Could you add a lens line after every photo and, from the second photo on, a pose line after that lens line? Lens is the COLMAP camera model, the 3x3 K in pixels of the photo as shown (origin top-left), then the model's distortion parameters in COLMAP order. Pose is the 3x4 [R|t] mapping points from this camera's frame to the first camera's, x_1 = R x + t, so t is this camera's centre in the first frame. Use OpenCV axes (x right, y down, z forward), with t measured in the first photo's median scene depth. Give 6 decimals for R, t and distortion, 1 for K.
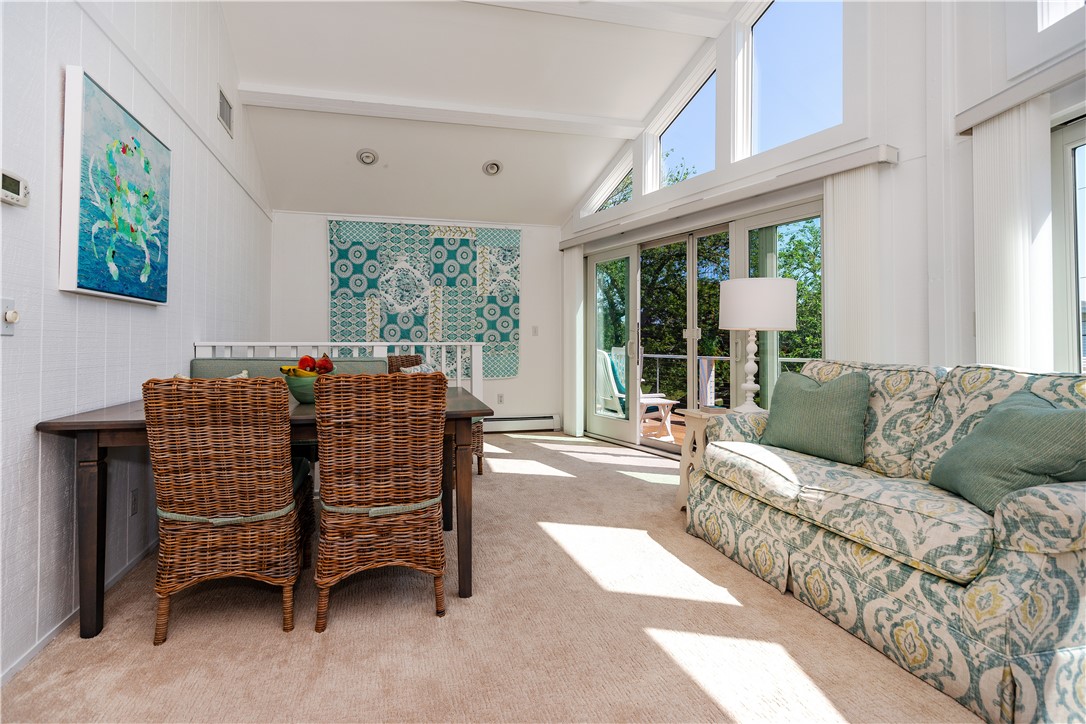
lens RADIAL K [[514.0, 0, 501.0], [0, 514.0, 334.3], [0, 0, 1]] dist [0.002245, 0.000479]
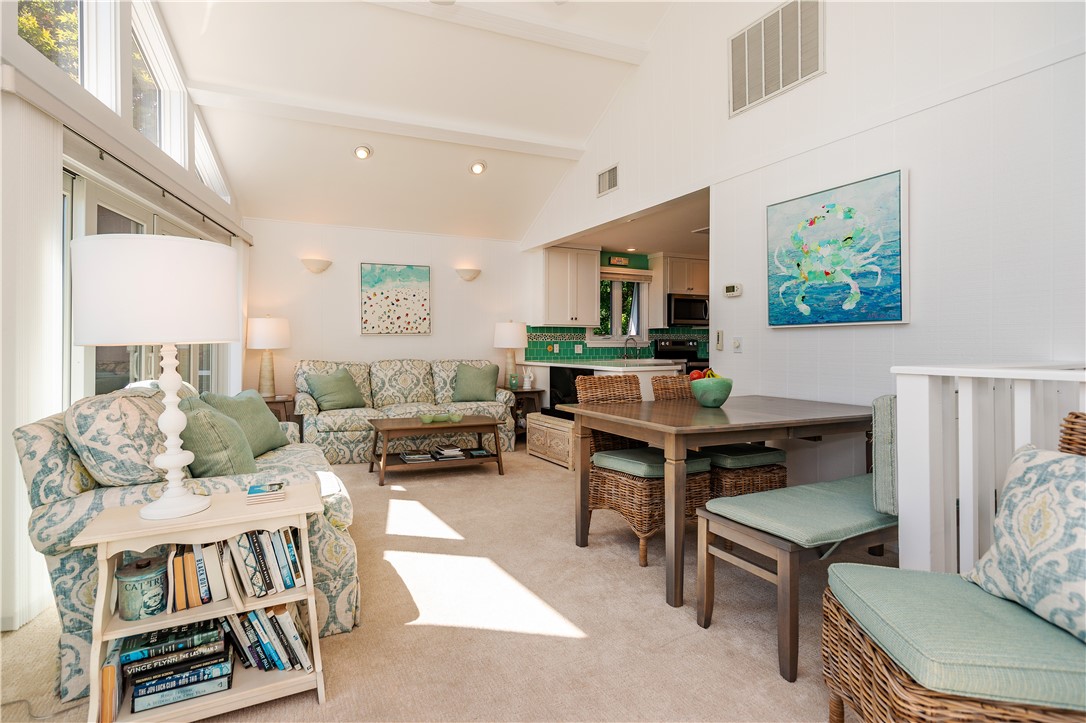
lens RADIAL K [[531.1, 0, 523.3], [0, 531.1, 341.4], [0, 0, 1]] dist [-0.000415, -0.000003]
pose [[-0.969278, -0.002148, -0.245957, 0.385356], [0.003714, 0.999720, -0.023369, 0.002601], [0.245938, -0.023564, -0.968999, 2.112503]]
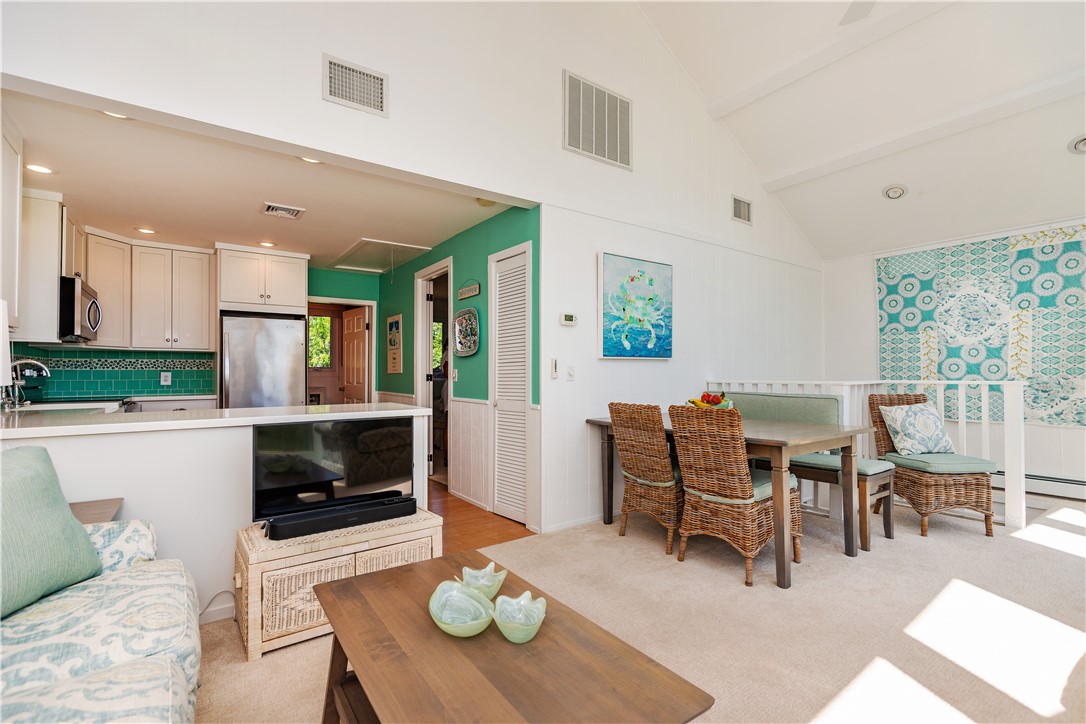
lens RADIAL K [[493.5, 0, 536.6], [0, 493.5, 365.7], [0, 0, 1]] dist [-0.001205, -0.000213]
pose [[0.385326, -0.015753, -0.922646, 0.747913], [0.020587, 0.999752, -0.008472, -0.035188], [0.922551, -0.015730, 0.385555, -0.018293]]
